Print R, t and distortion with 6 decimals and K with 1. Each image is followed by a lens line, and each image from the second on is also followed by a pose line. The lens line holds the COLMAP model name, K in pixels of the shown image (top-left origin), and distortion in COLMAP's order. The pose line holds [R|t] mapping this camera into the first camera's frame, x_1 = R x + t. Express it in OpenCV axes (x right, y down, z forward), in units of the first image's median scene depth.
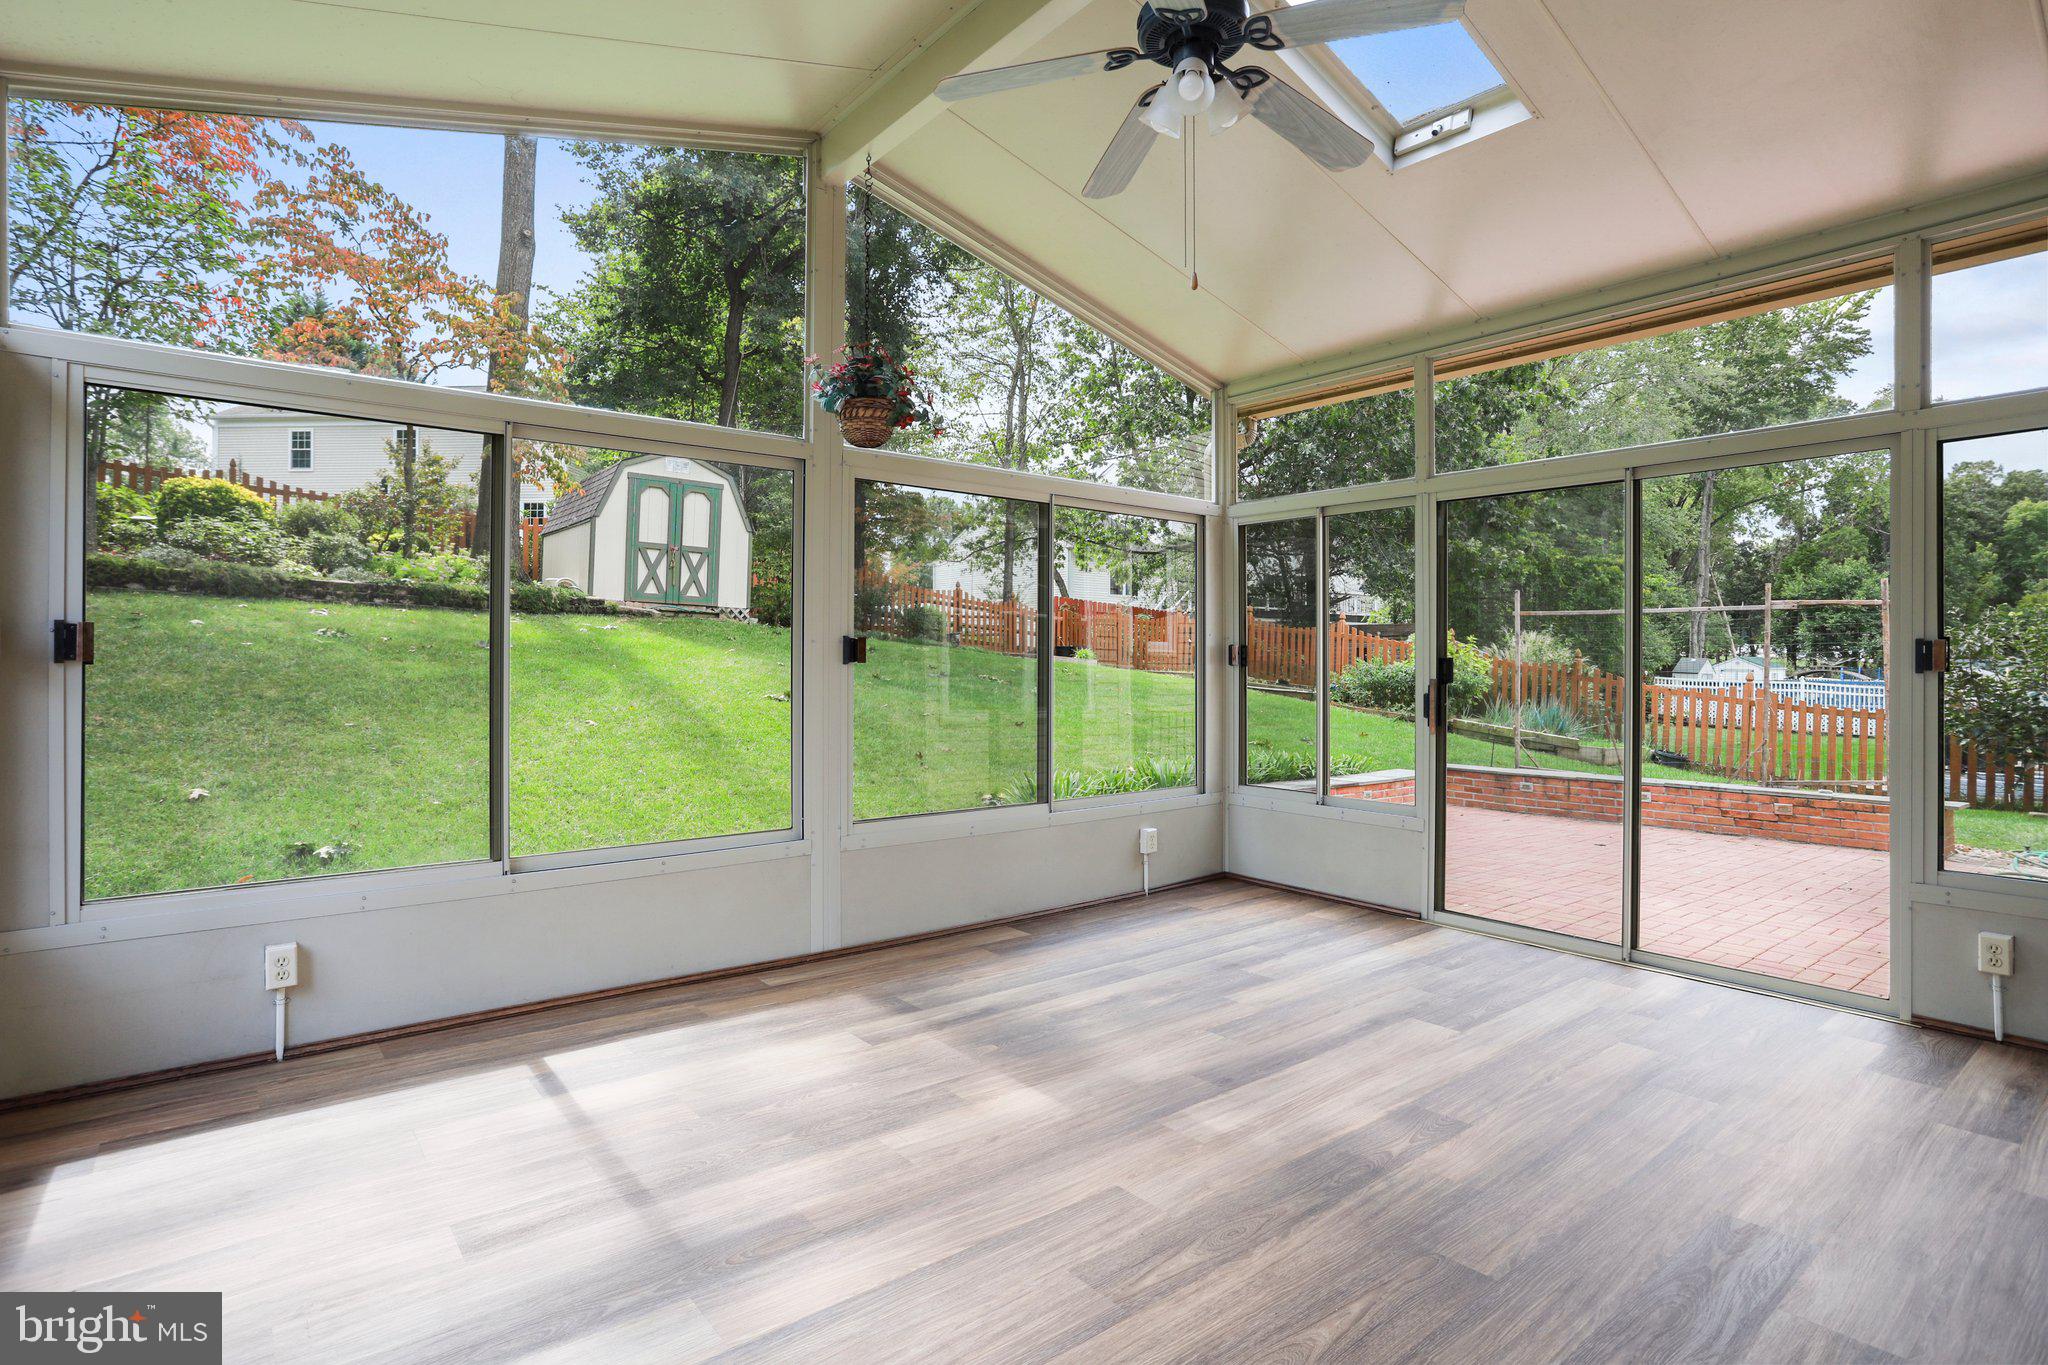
lens RADIAL K [[1029.6, 0, 1005.8], [0, 1029.6, 670.9], [0, 0, 1]] dist [-0.043984, 0.006485]
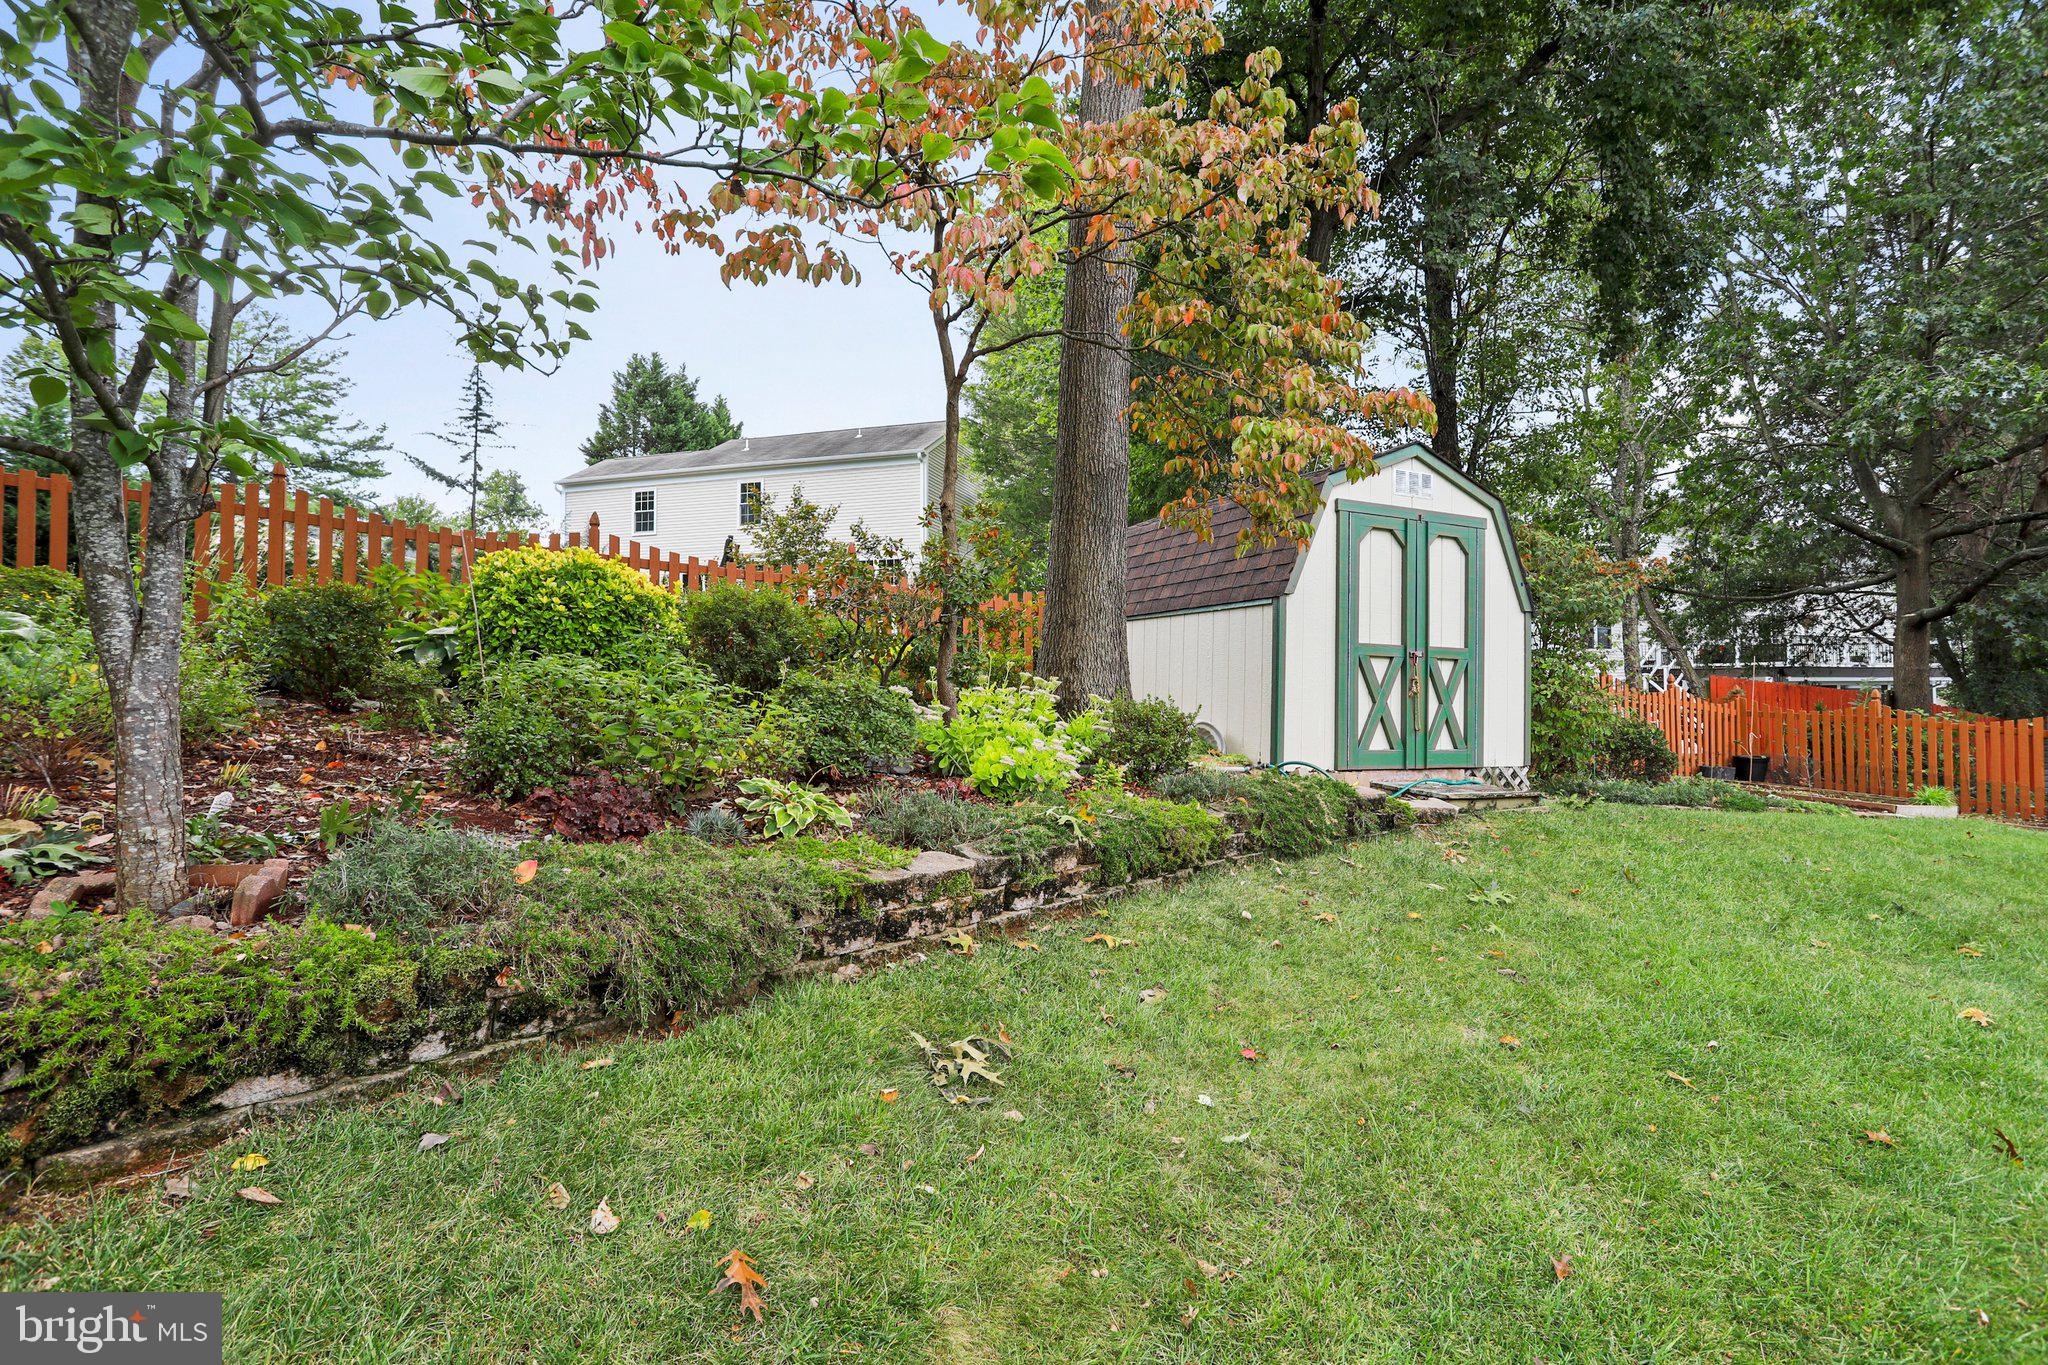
lens RADIAL K [[985.5, 0, 1011.4], [0, 985.5, 694.3], [0, 0, 1]] dist [-0.042427, 0.013218]
pose [[0.971679, -0.011944, -0.236002, -1.856783], [0.010373, 0.999915, -0.007897, -0.457496], [0.236076, 0.005226, 0.971721, 2.334862]]
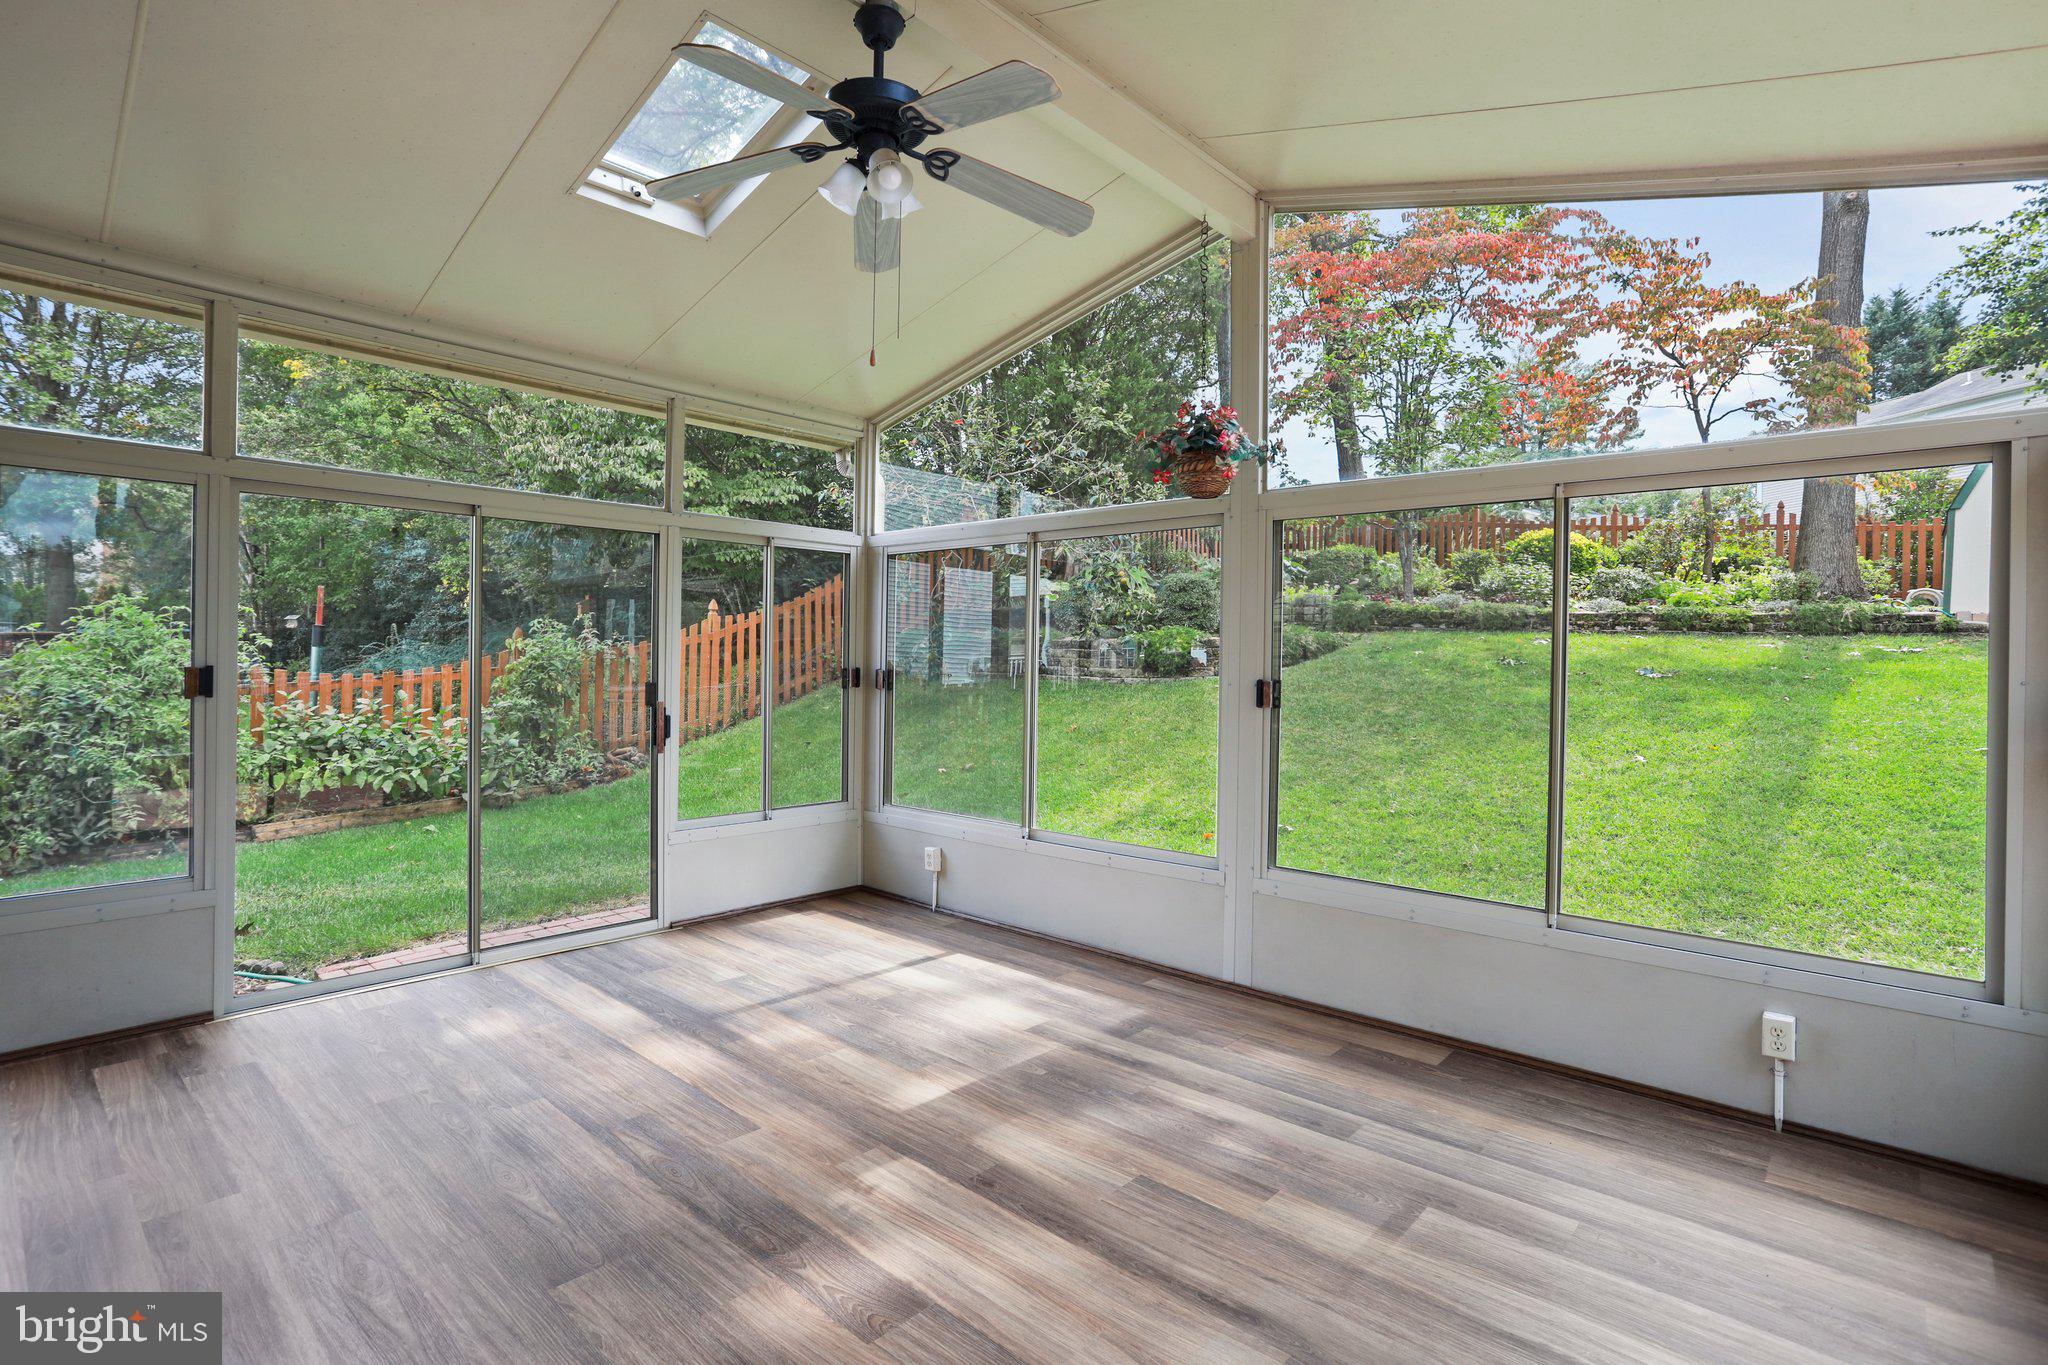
lens RADIAL K [[985.5, 0, 1038.0], [0, 985.5, 667.2], [0, 0, 1]] dist [-0.042427, 0.013218]
pose [[0.173306, 0.002456, -0.984865, 0.932241], [-0.022608, 0.999743, -0.001485, -0.048082], [0.984608, 0.022523, 0.173317, 0.768622]]
